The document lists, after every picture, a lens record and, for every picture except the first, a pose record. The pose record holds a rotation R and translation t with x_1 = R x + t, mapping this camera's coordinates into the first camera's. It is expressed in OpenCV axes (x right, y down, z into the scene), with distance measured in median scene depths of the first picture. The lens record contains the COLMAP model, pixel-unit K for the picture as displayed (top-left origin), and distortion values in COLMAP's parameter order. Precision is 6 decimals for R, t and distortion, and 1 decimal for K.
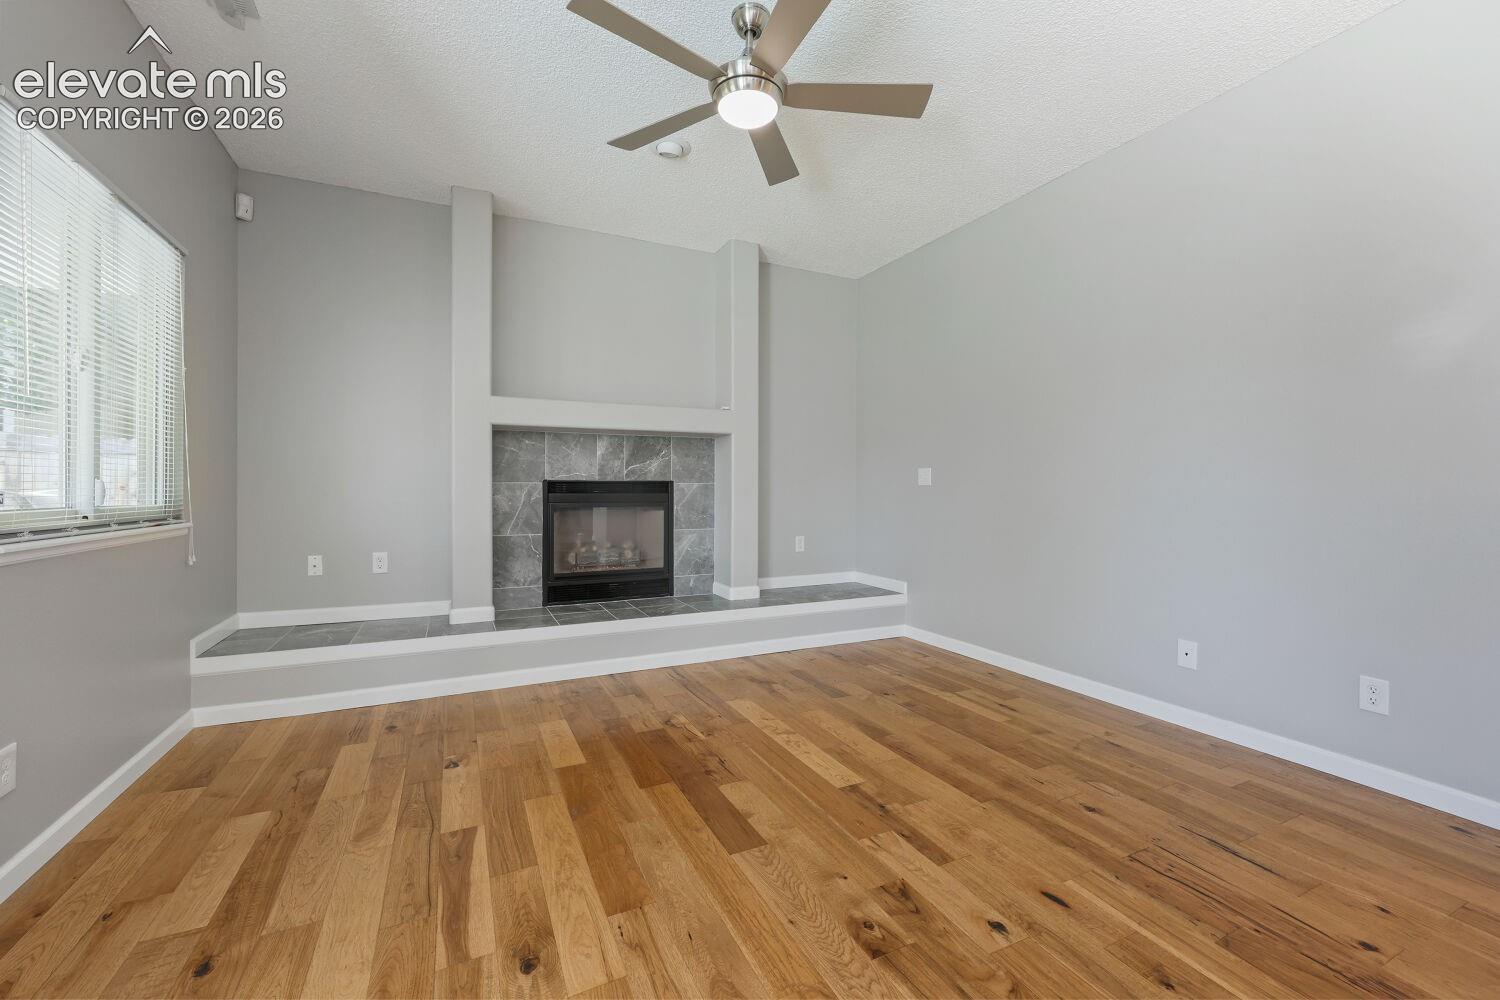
lens RADIAL K [[603.5, 0, 749.0], [0, 603.5, 492.5], [0, 0, 1]] dist [-0.000999, -0.000021]
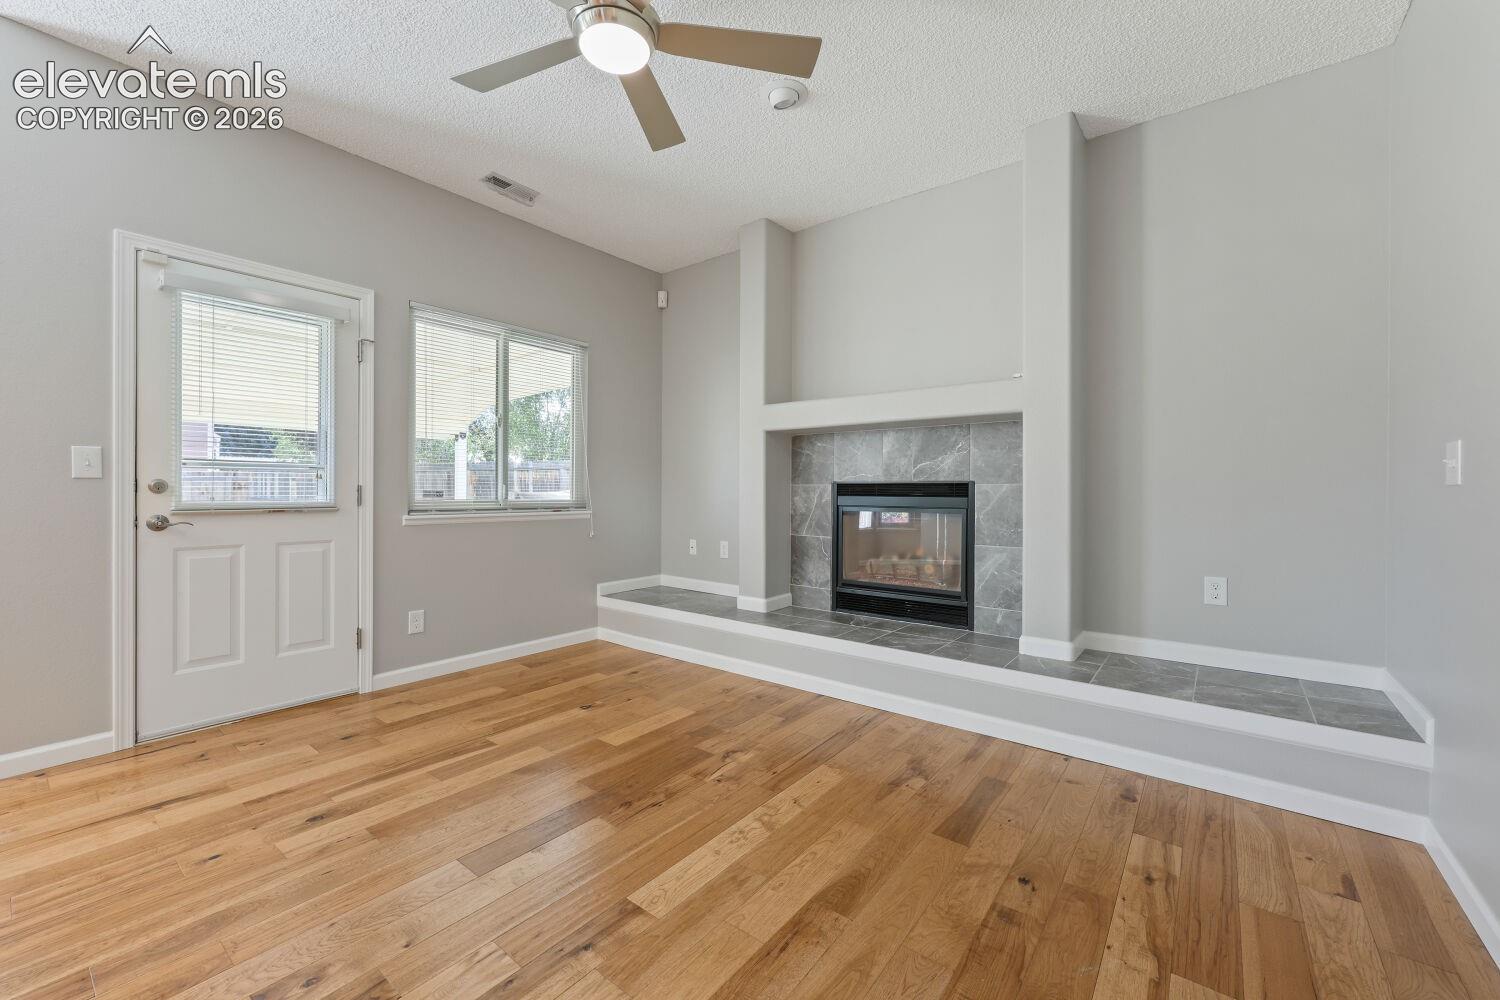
lens RADIAL K [[603.5, 0, 749.0], [0, 603.5, 492.5], [0, 0, 1]] dist [-0.000999, -0.000021]
pose [[0.443133, 0.003817, -0.896448, 0.550911], [-0.009585, 0.999954, -0.000481, -0.002066], [0.896405, 0.008805, 0.443149, 0.510854]]
